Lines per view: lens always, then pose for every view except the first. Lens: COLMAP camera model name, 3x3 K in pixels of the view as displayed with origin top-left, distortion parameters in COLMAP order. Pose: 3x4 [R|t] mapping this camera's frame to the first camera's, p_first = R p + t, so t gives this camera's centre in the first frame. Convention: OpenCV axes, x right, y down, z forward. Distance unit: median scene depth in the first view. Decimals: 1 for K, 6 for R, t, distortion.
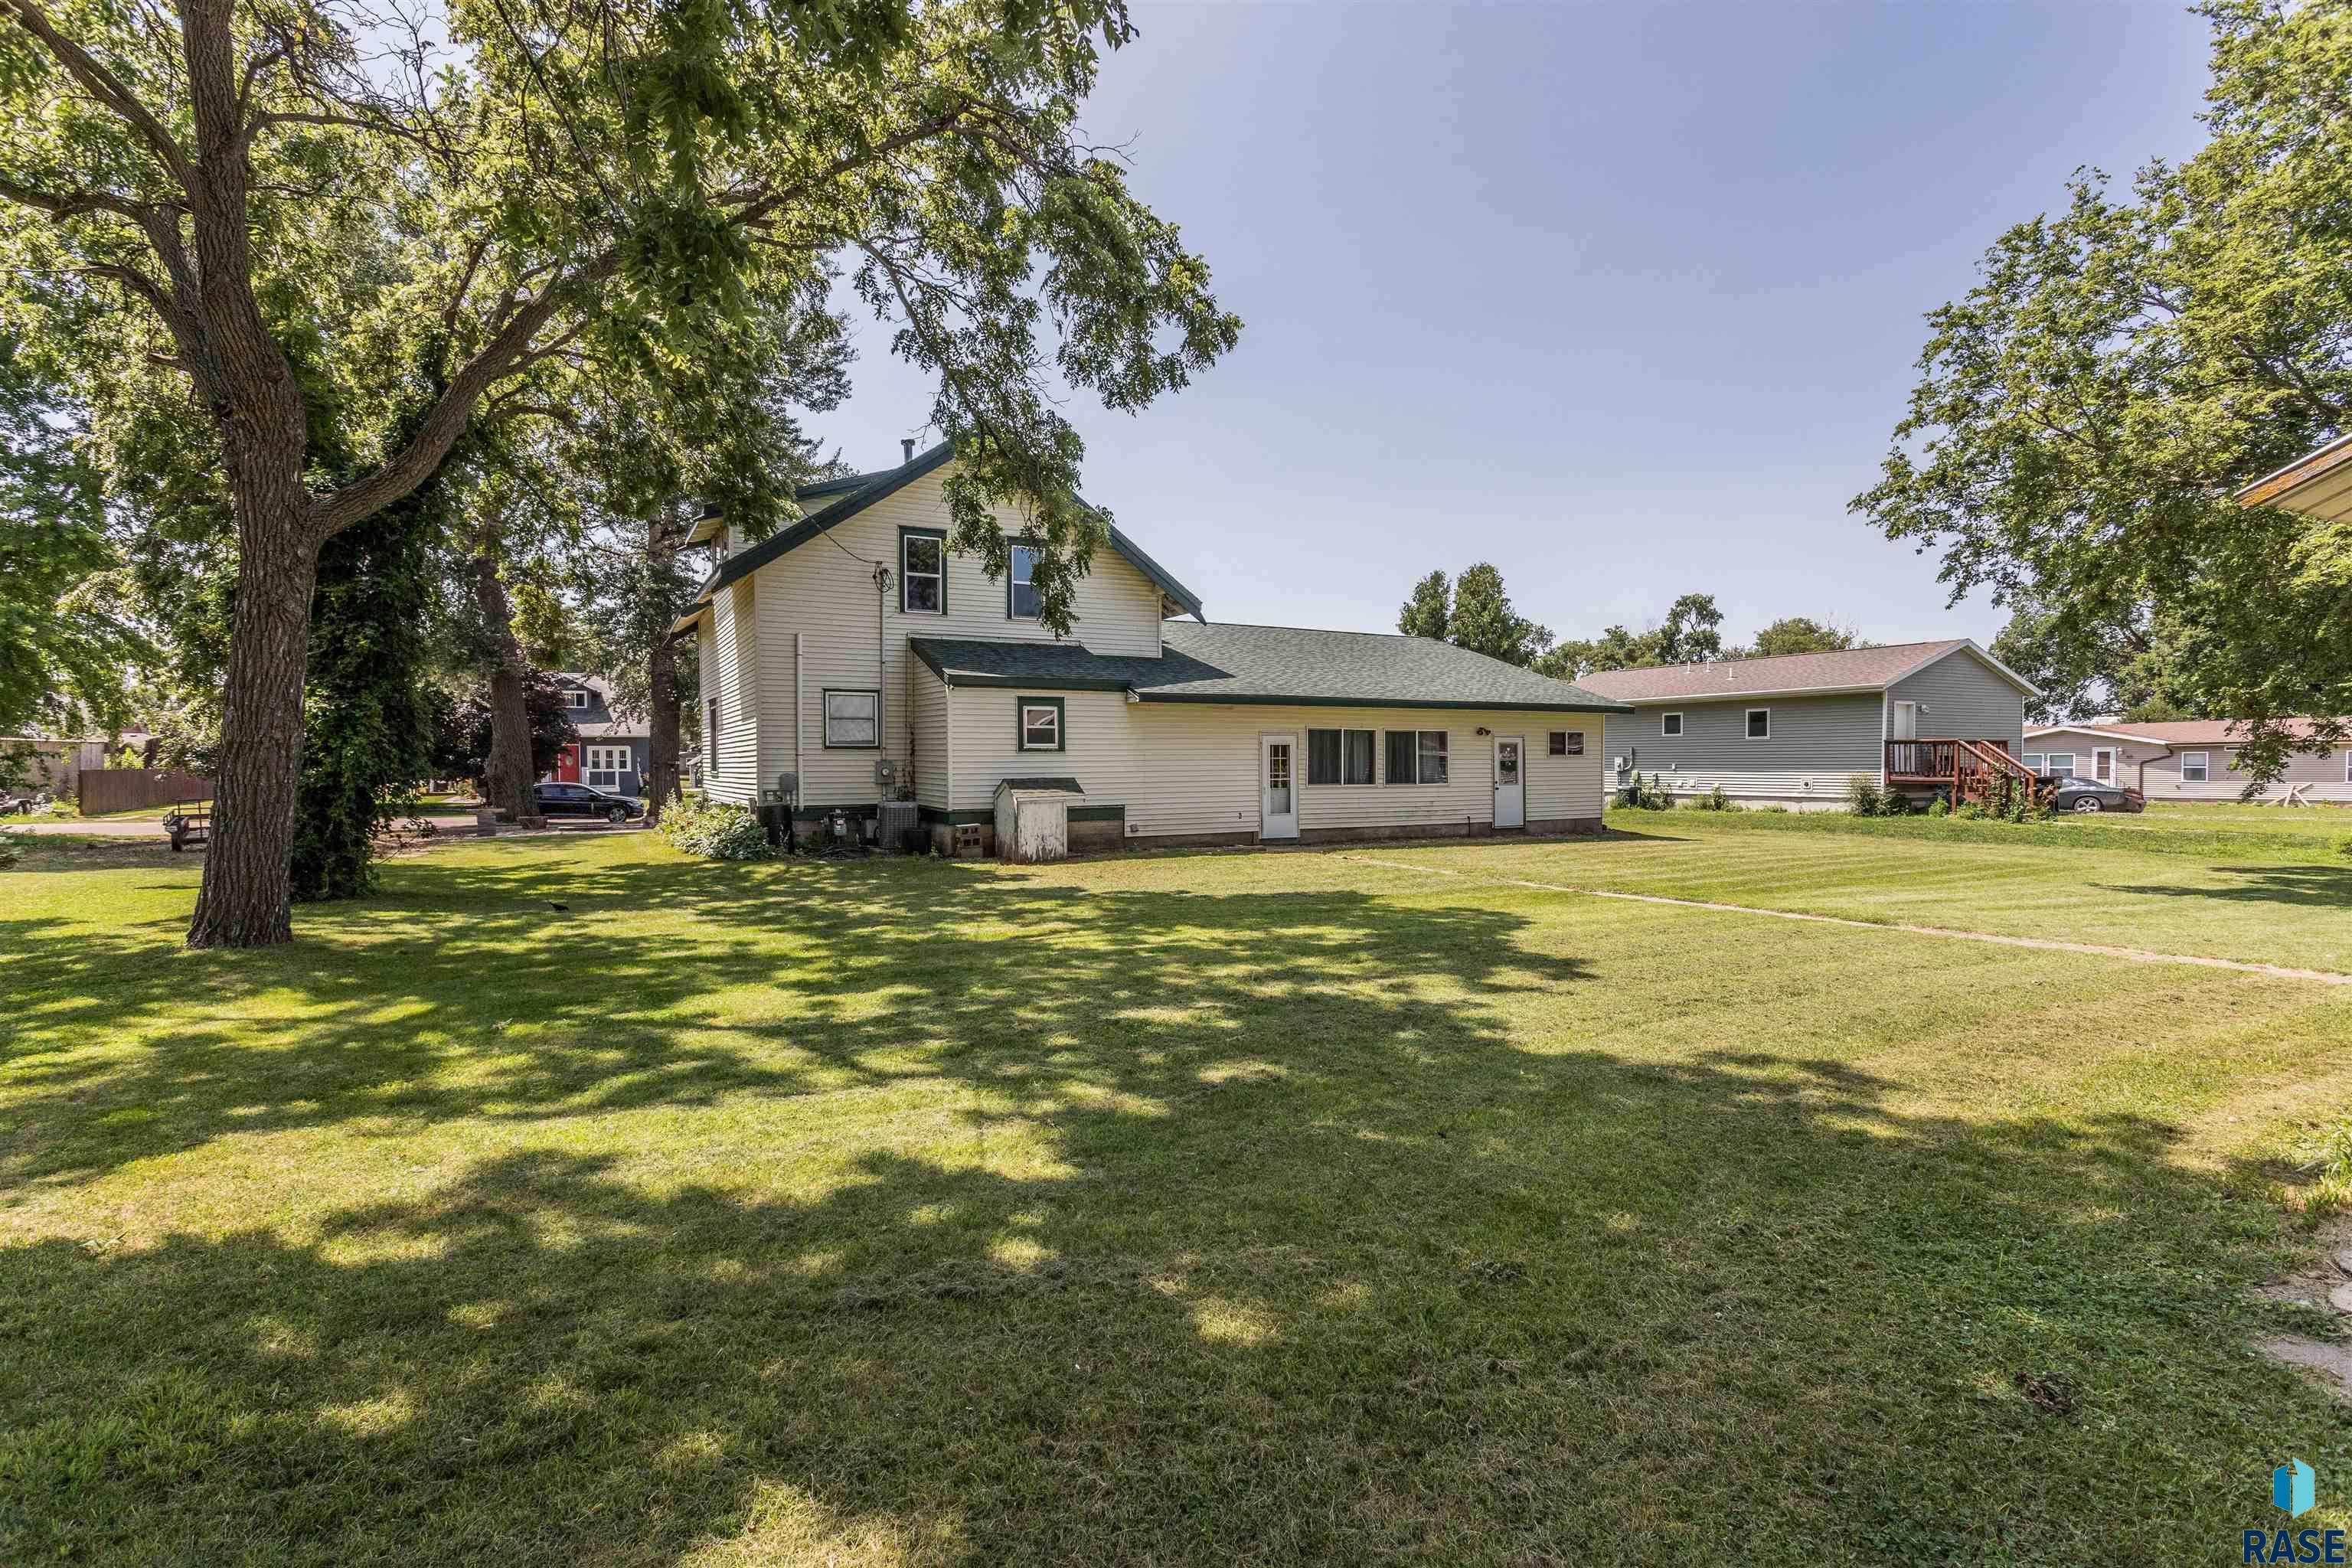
lens RADIAL K [[1110.7, 0, 1176.8], [0, 1110.7, 776.1], [0, 0, 1]] dist [-0.001562, 0.004342]
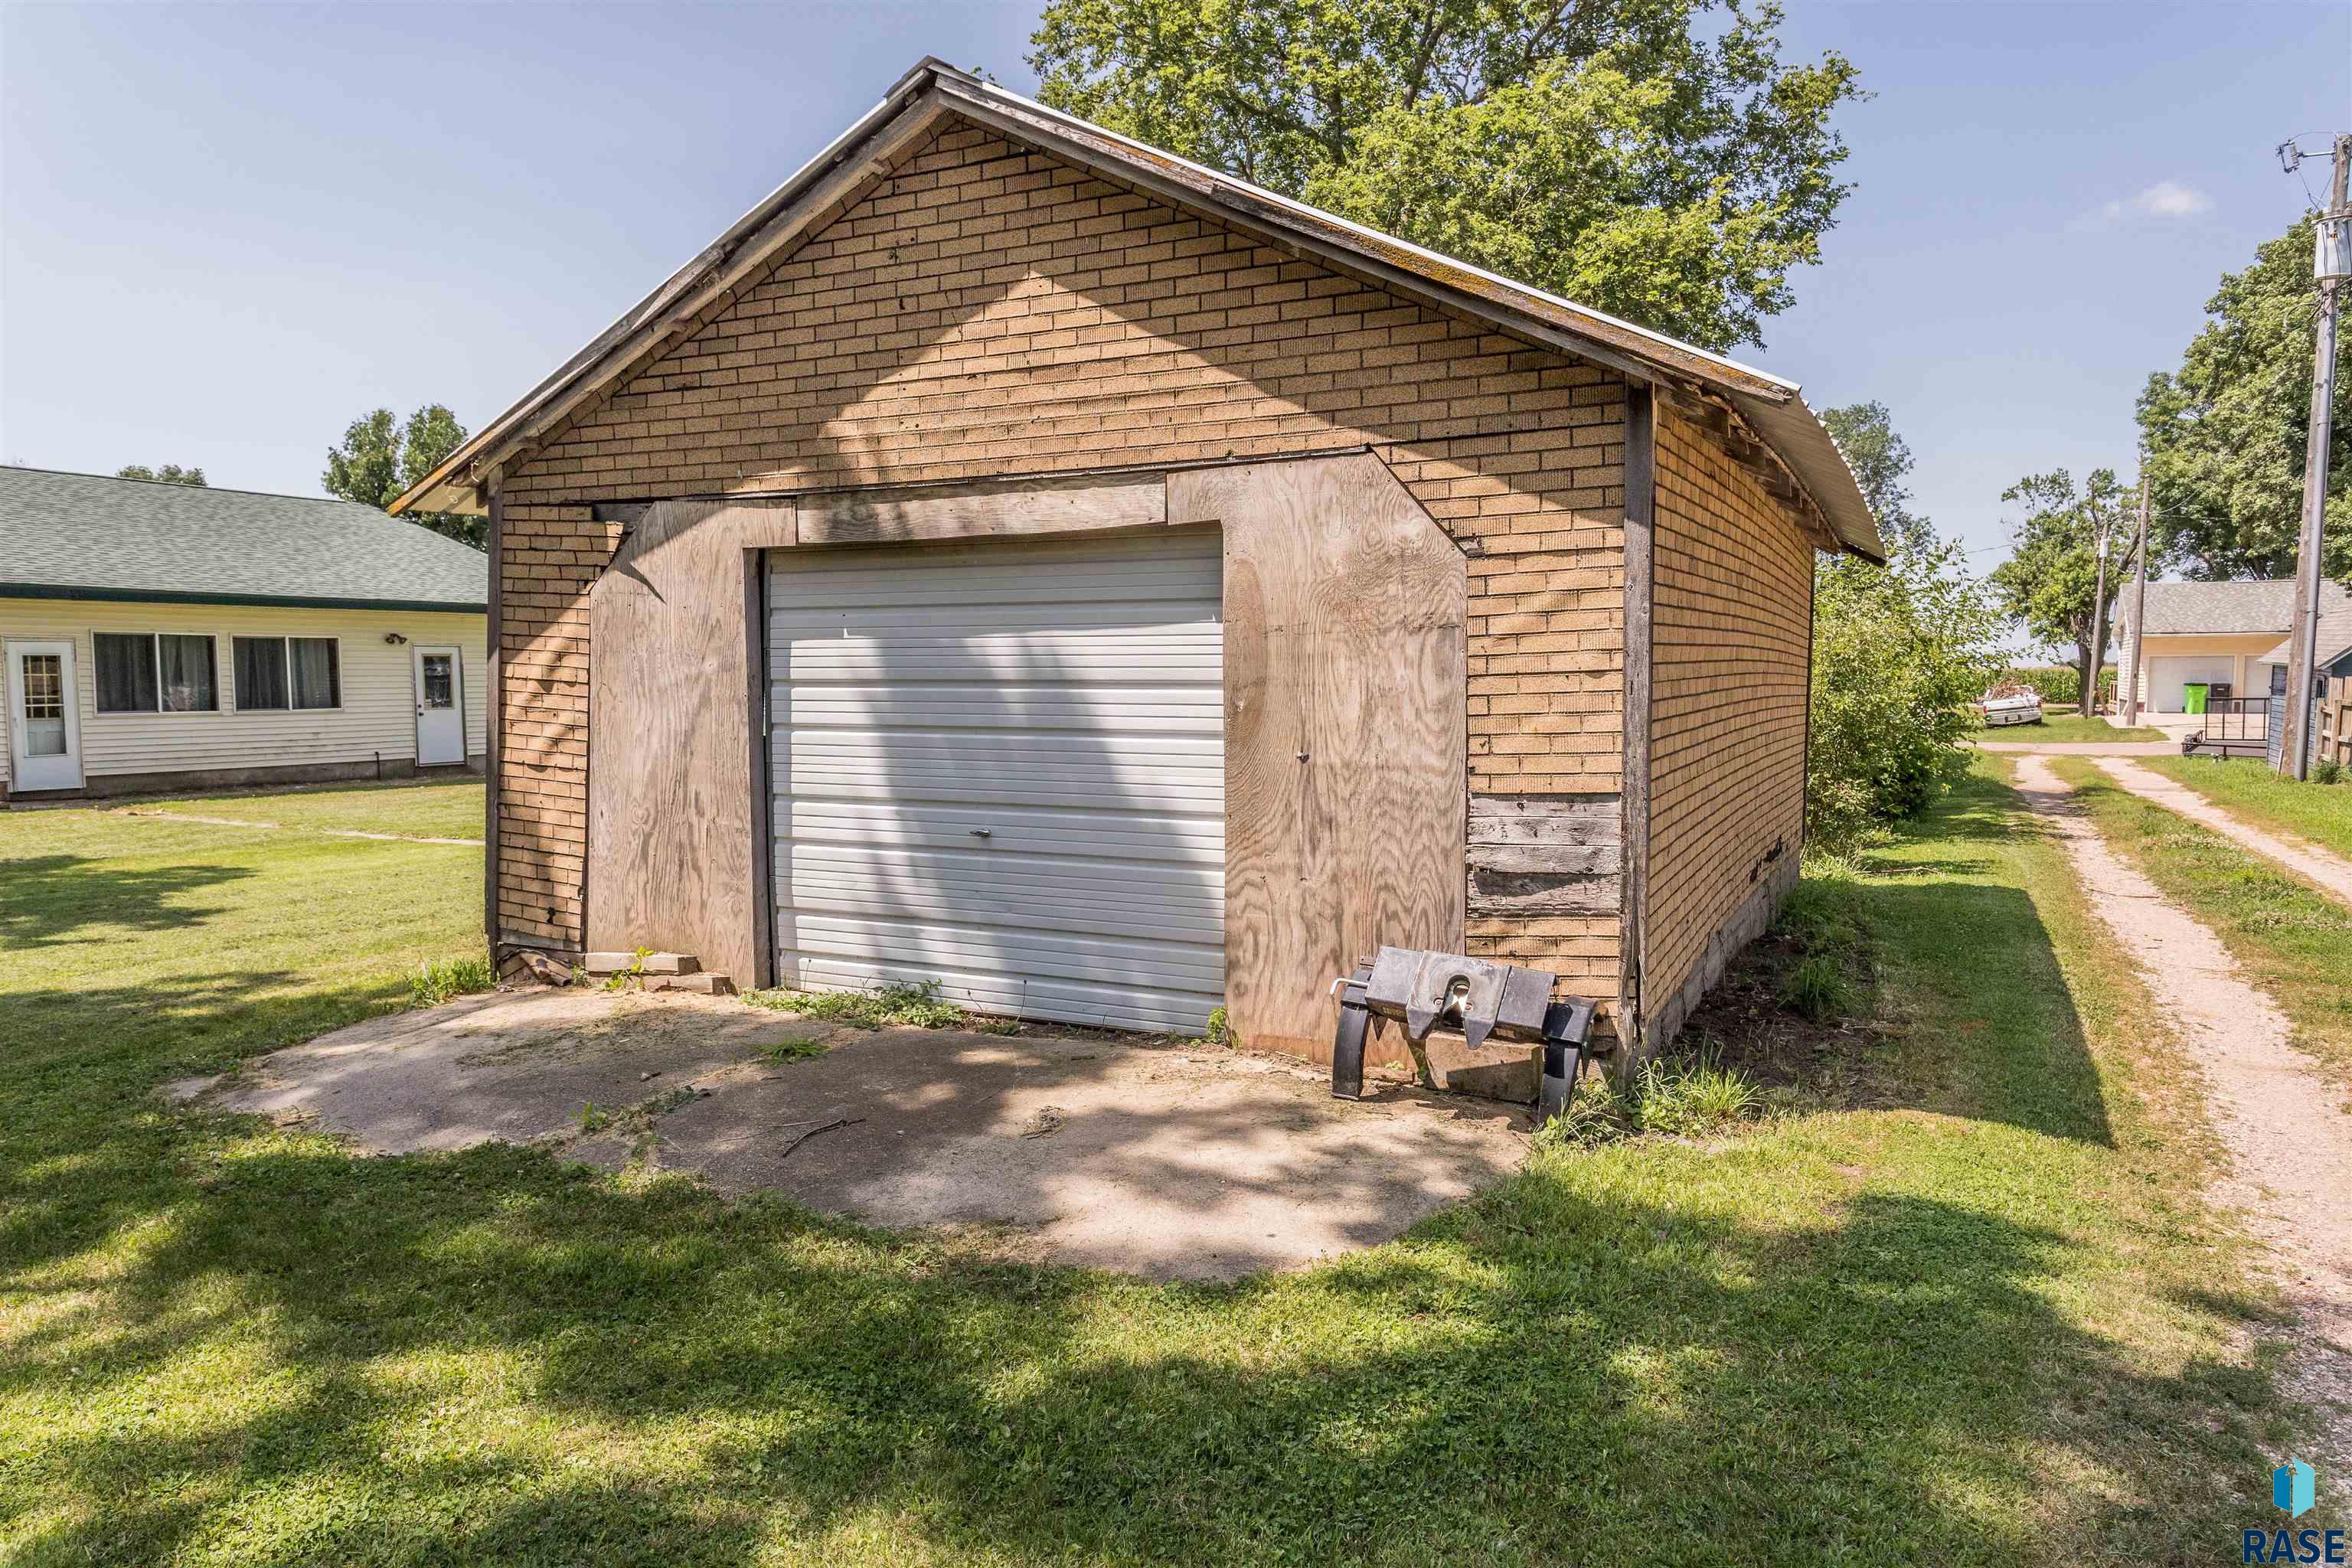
lens RADIAL K [[1587.2, 0, 1165.0], [0, 1587.2, 768.8], [0, 0, 1]] dist [0.000513, 0.008767]
pose [[0.830432, -0.032692, 0.556160, 0.128204], [0.005241, 0.998691, 0.050878, -0.004870], [-0.557095, -0.039336, 0.829517, -0.224552]]
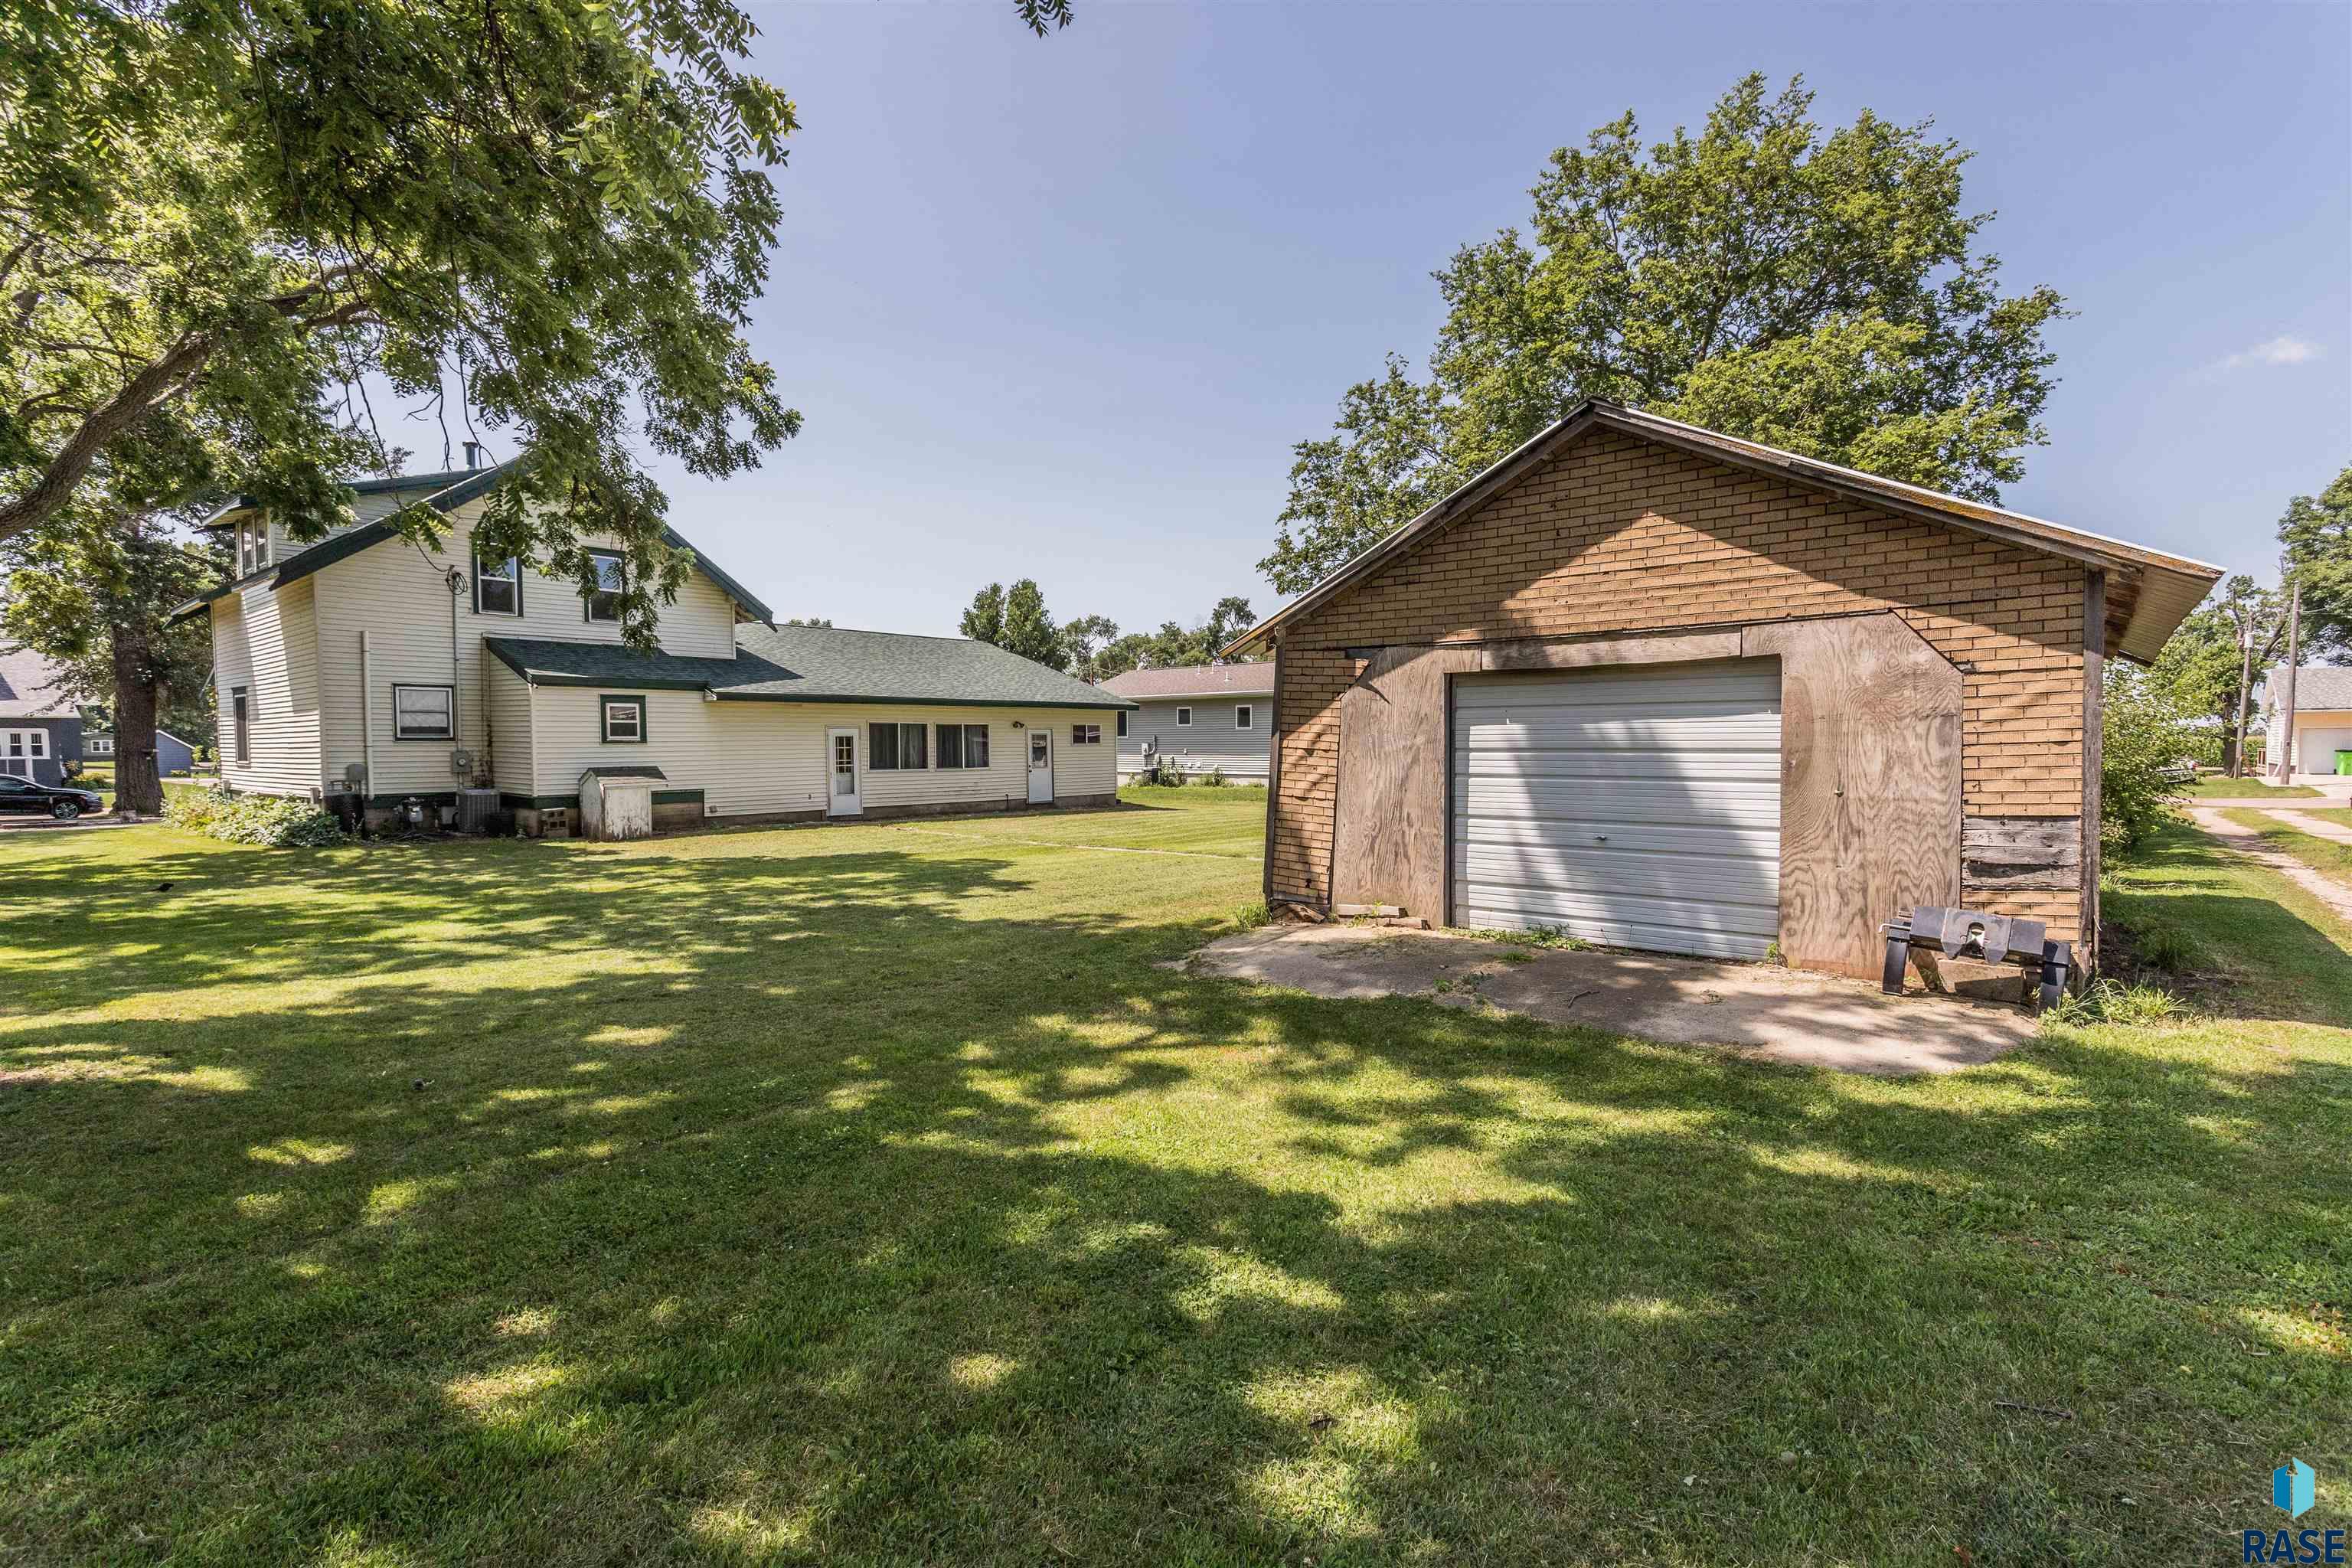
lens RADIAL K [[1110.7, 0, 1170.1], [0, 1110.7, 778.0], [0, 0, 1]] dist [-0.001562, 0.004342]
pose [[0.935022, -0.012388, 0.354373, -0.002687], [0.005935, 0.999796, 0.019291, -0.004655], [-0.354539, -0.015934, 0.934905, -0.243886]]
